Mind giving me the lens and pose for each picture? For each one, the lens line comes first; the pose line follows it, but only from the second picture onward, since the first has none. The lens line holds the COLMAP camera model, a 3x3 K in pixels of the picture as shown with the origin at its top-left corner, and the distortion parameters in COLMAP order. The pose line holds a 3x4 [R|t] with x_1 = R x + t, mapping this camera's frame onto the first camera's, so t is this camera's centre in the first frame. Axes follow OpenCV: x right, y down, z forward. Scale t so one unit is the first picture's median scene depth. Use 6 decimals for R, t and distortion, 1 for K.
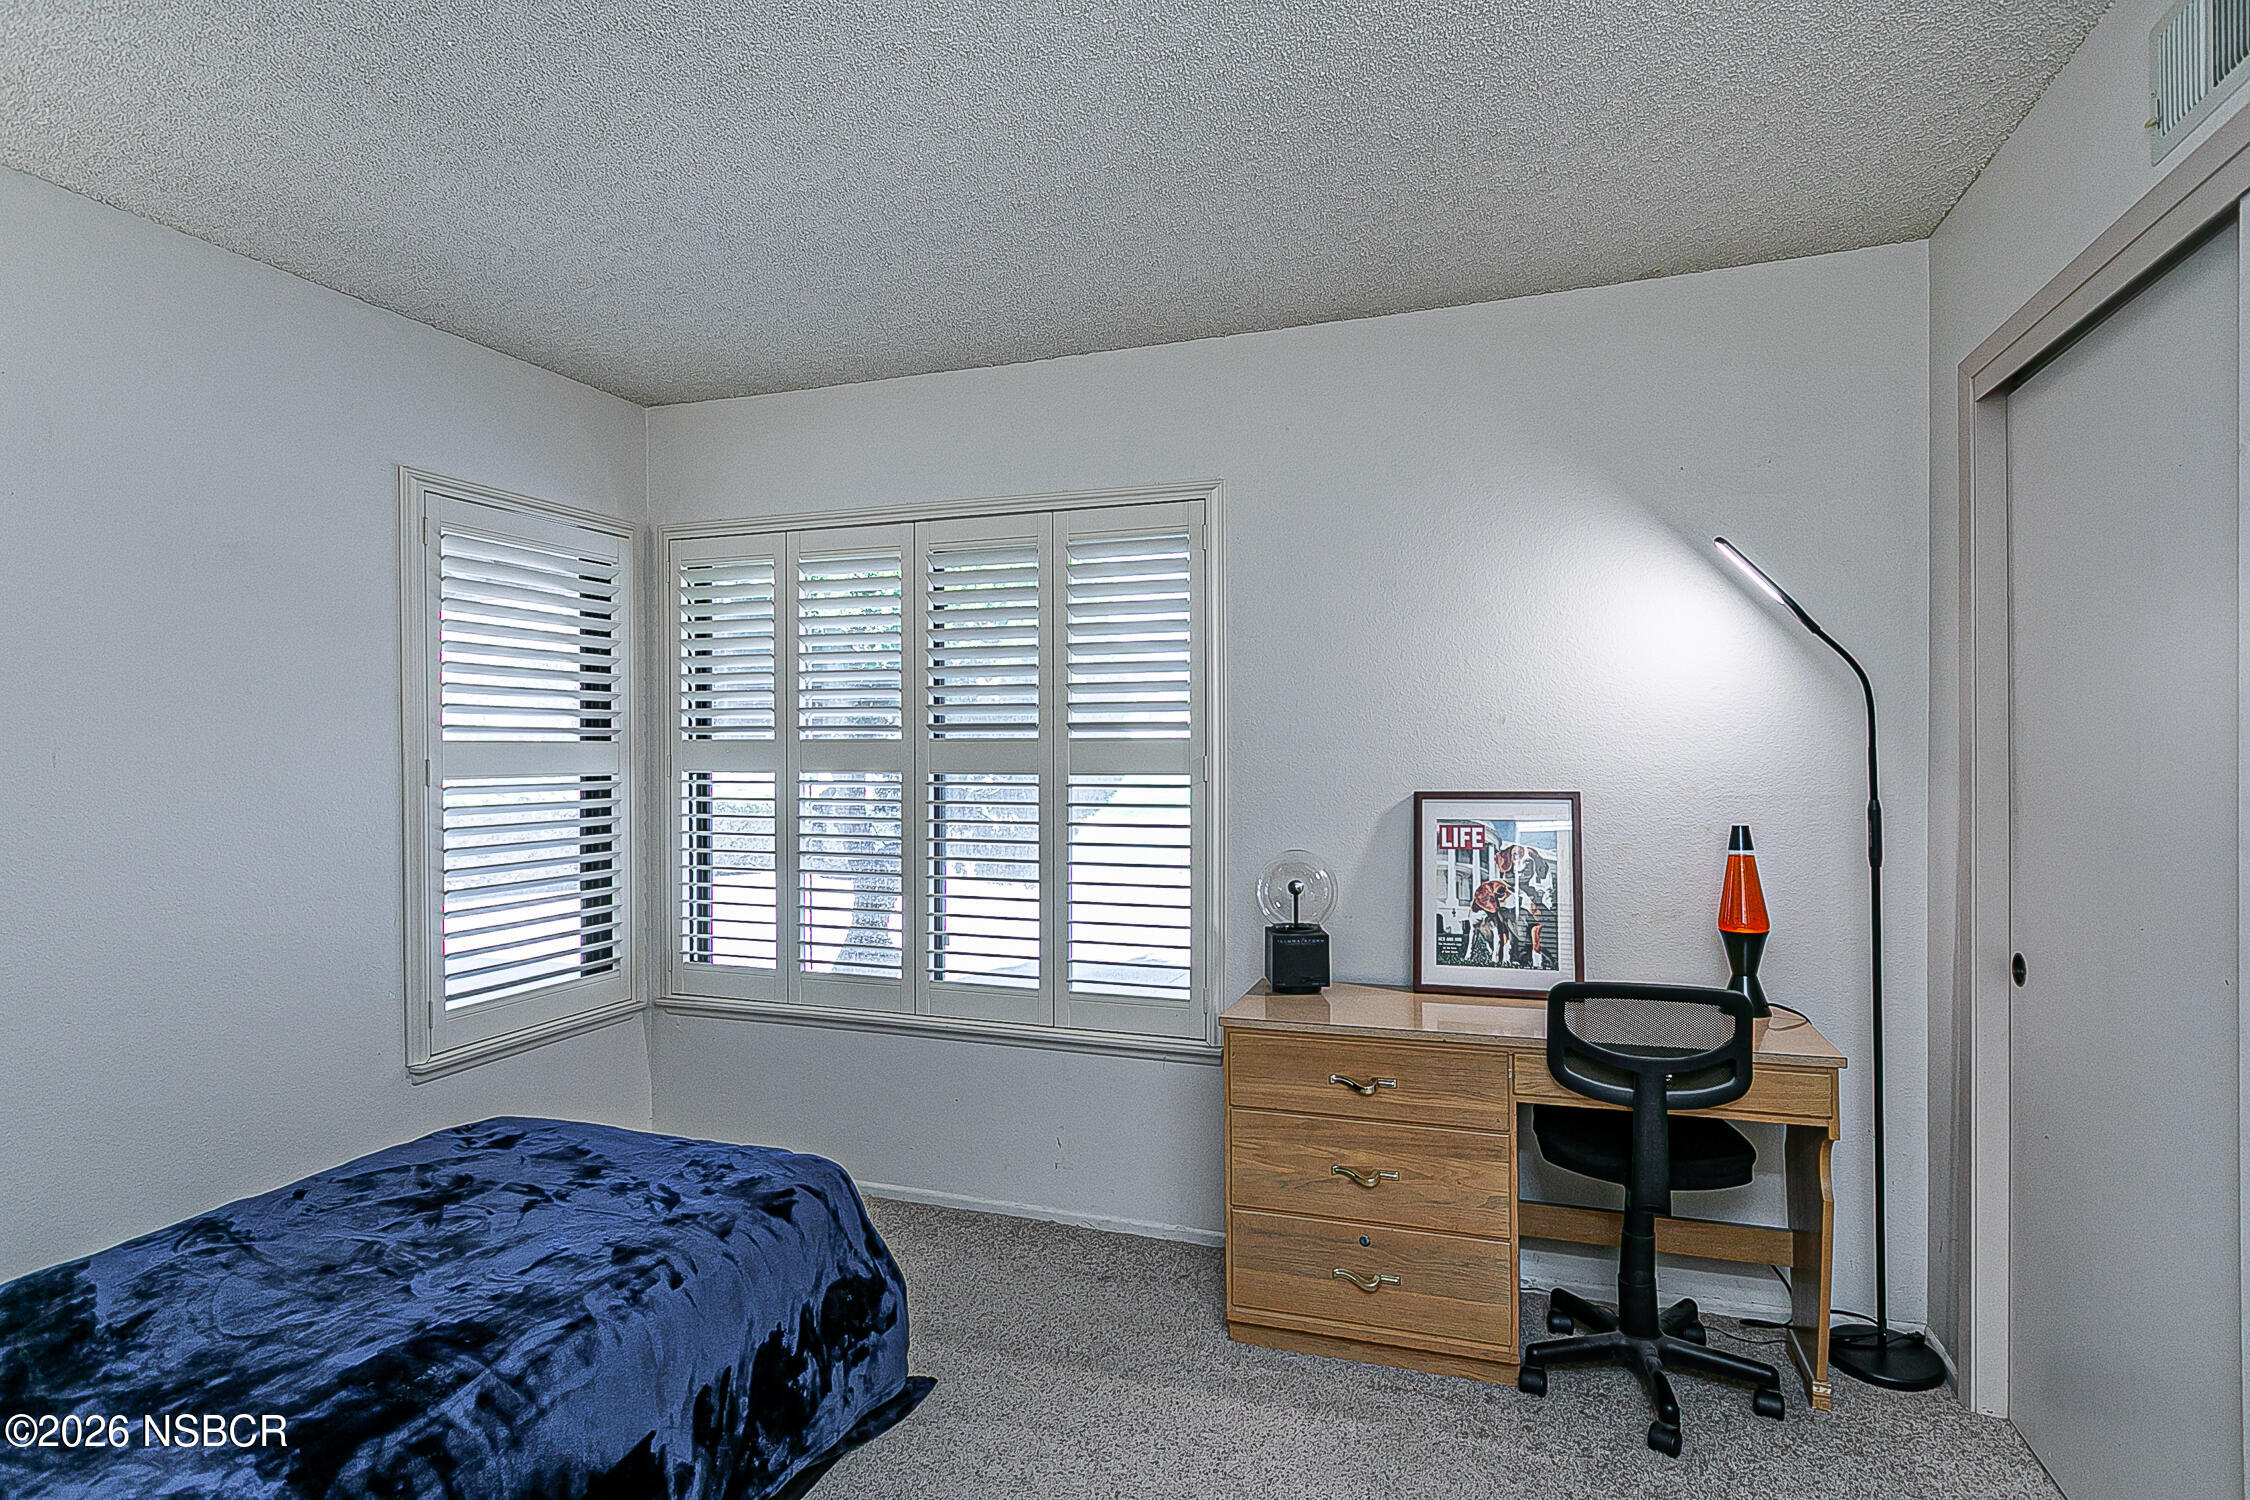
lens RADIAL K [[1163.9, 0, 1133.9], [0, 1163.9, 749.8], [0, 0, 1]] dist [0.001529, -0.001838]
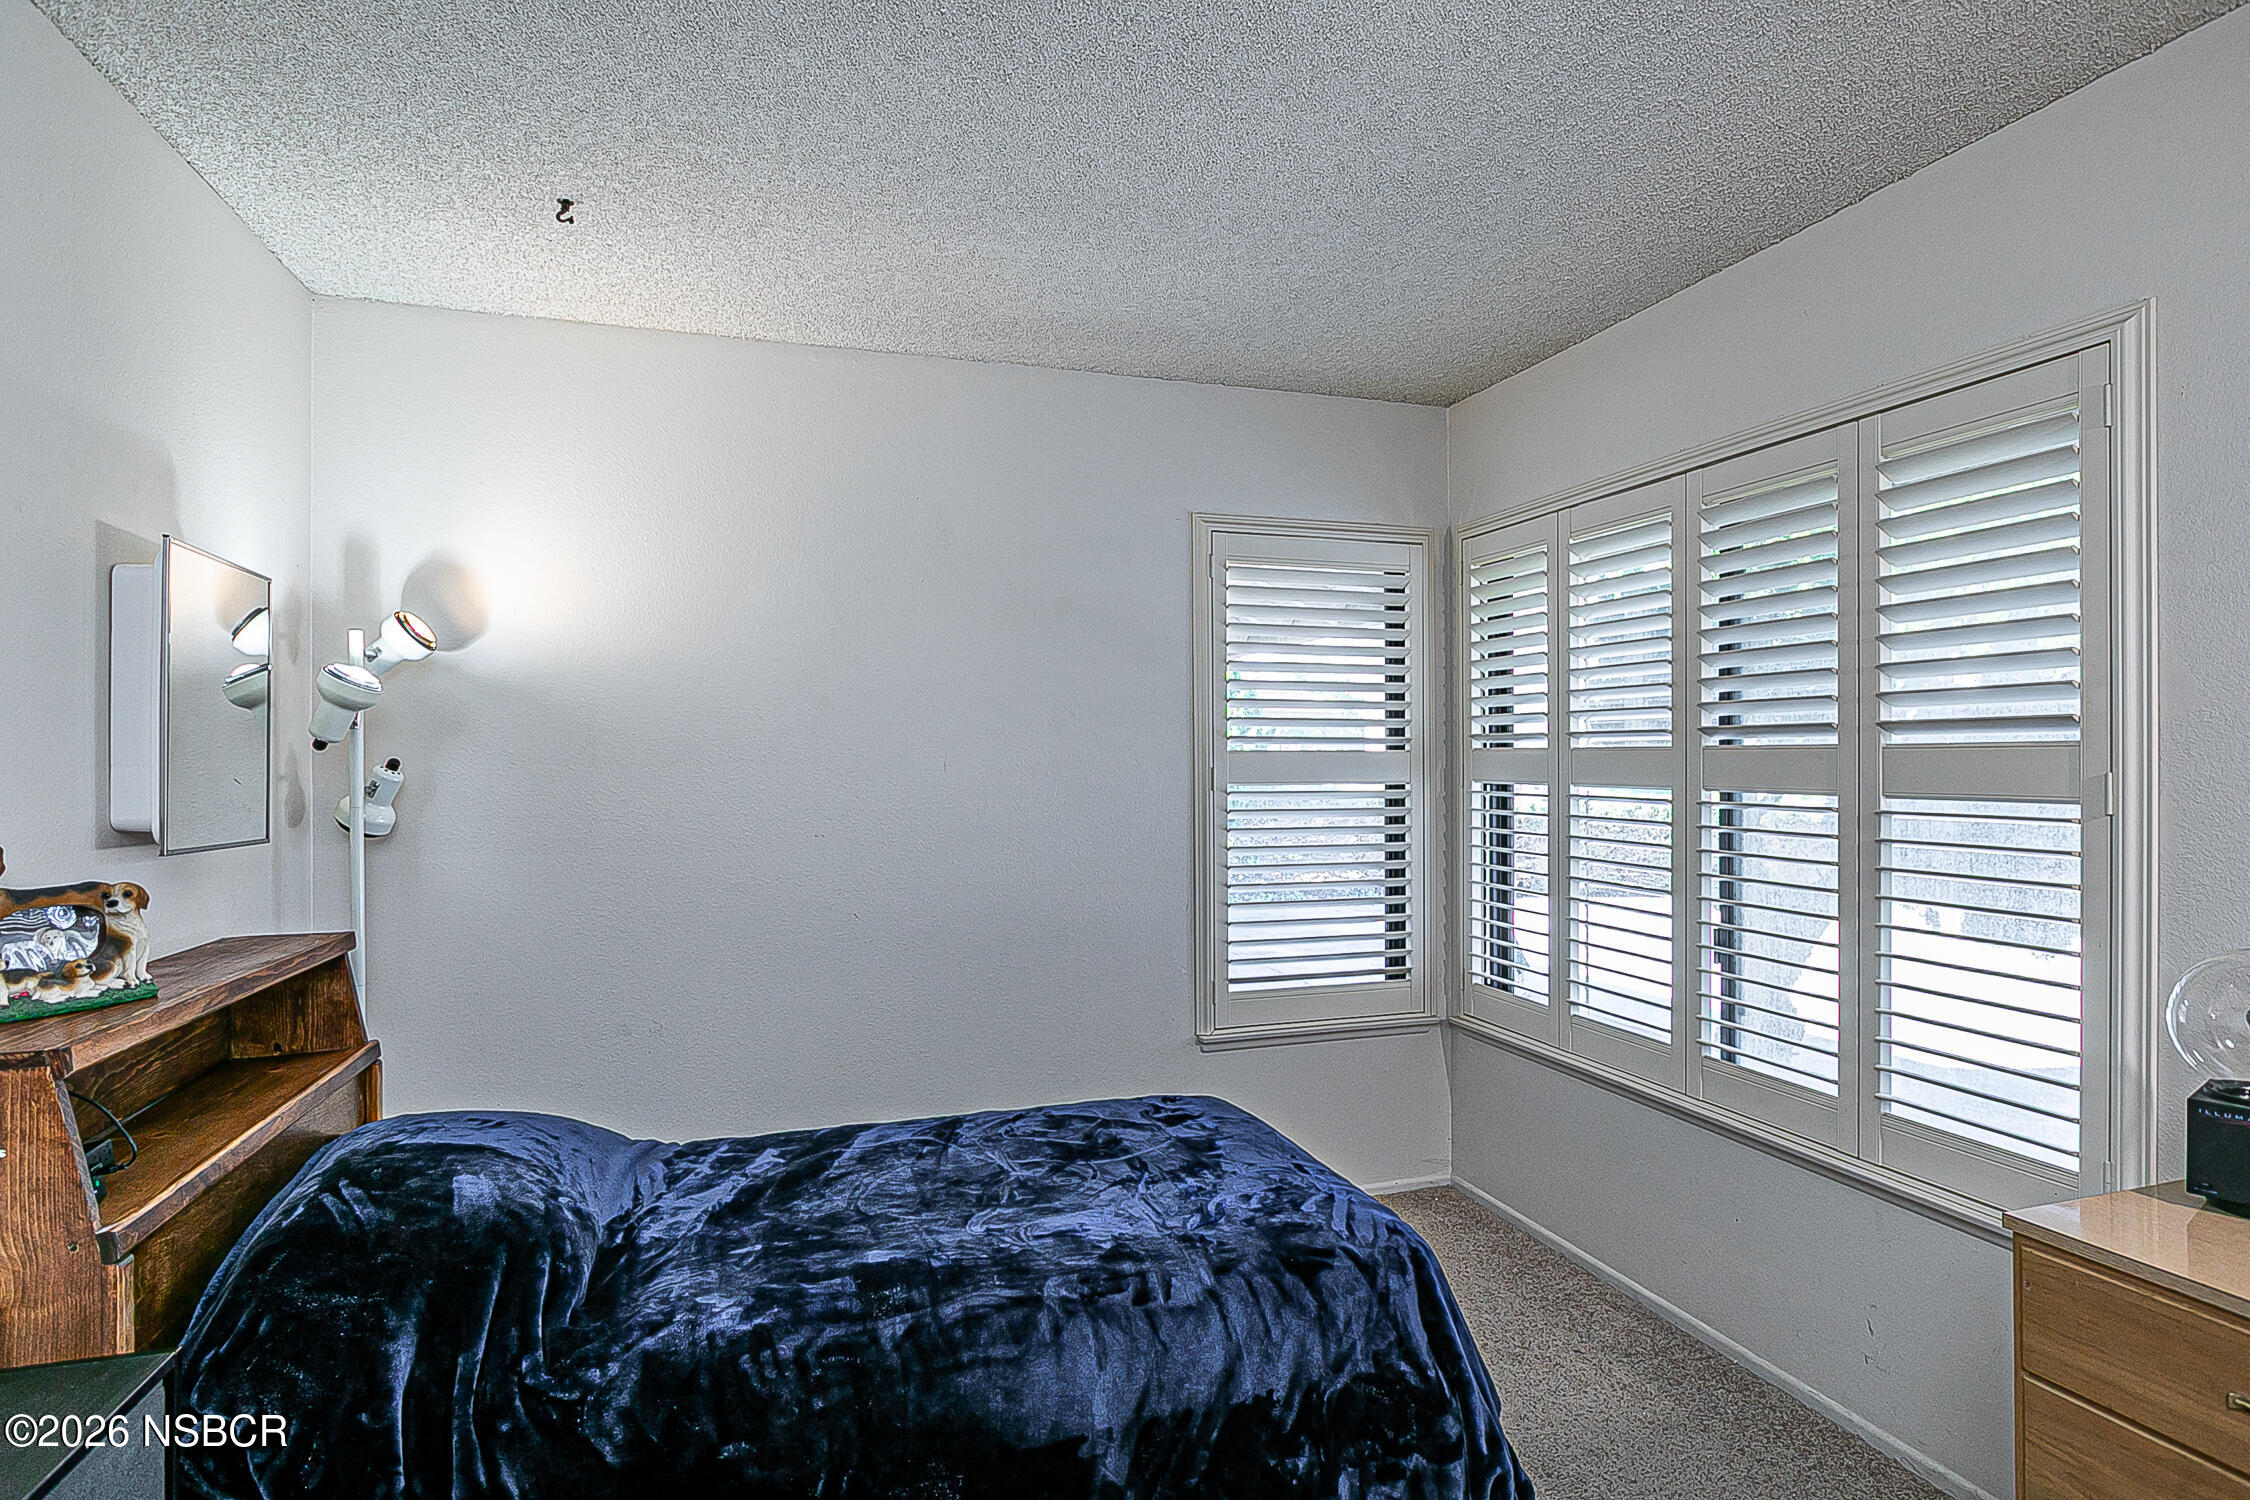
lens RADIAL K [[1163.9, 0, 1130.0], [0, 1163.9, 755.9], [0, 0, 1]] dist [0.001529, -0.001838]
pose [[0.598341, 0.000994, -0.801241, 0.238003], [-0.001053, 0.999999, 0.000454, -0.003023], [0.801241, 0.000572, 0.598342, 0.242165]]
